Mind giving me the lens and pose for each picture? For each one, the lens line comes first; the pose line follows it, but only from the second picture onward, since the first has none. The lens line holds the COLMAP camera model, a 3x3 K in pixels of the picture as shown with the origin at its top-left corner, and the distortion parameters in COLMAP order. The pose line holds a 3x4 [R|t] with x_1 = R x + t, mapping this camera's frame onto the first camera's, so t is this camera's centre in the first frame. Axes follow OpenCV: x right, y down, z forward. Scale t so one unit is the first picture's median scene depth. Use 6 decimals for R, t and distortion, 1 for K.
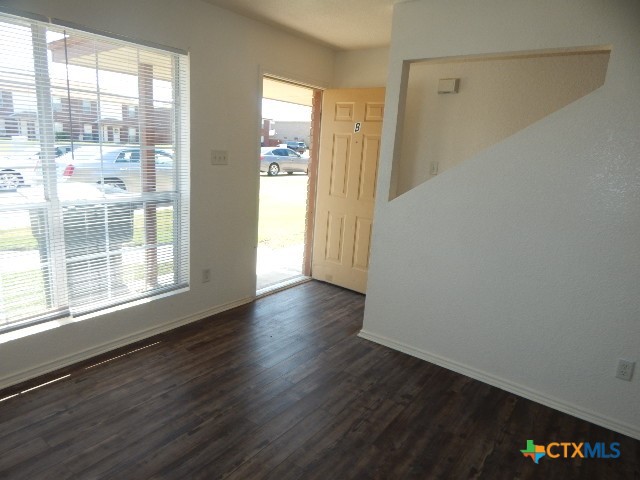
lens RADIAL K [[419.0, 0, 318.8], [0, 419.0, 235.2], [0, 0, 1]] dist [0.005170, -0.014938]
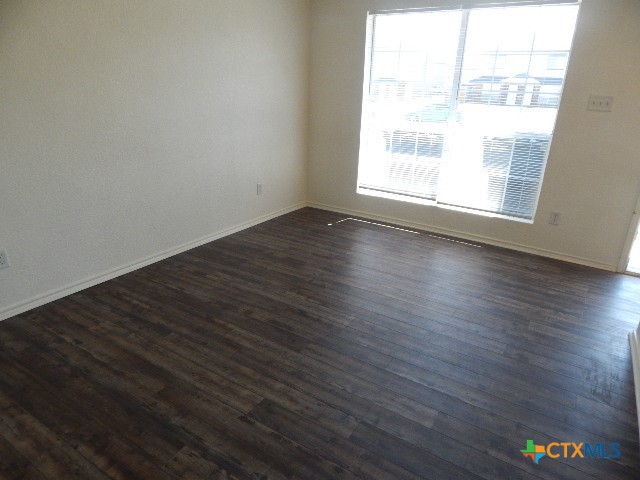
lens RADIAL K [[419.0, 0, 320.0], [0, 419.0, 238.4], [0, 0, 1]] dist [0.005170, -0.014938]
pose [[0.089358, 0.307236, -0.947429, 0.753981], [-0.232910, 0.931306, 0.280040, -0.014679], [0.968384, 0.195641, 0.154778, 0.297480]]
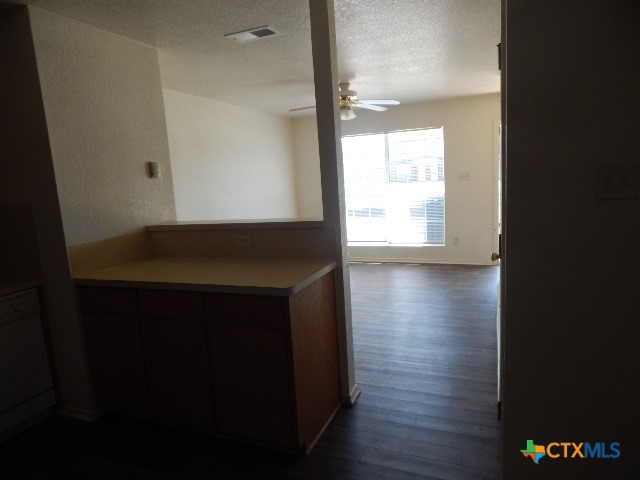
lens RADIAL K [[419.0, 0, 320.4], [0, 419.0, 240.1], [0, 0, 1]] dist [0.005170, -0.014938]
pose [[0.256890, 0.088969, -0.962337, 1.465223], [-0.124986, 0.990450, 0.058204, 0.067101], [0.958325, 0.105327, 0.265556, -0.063030]]
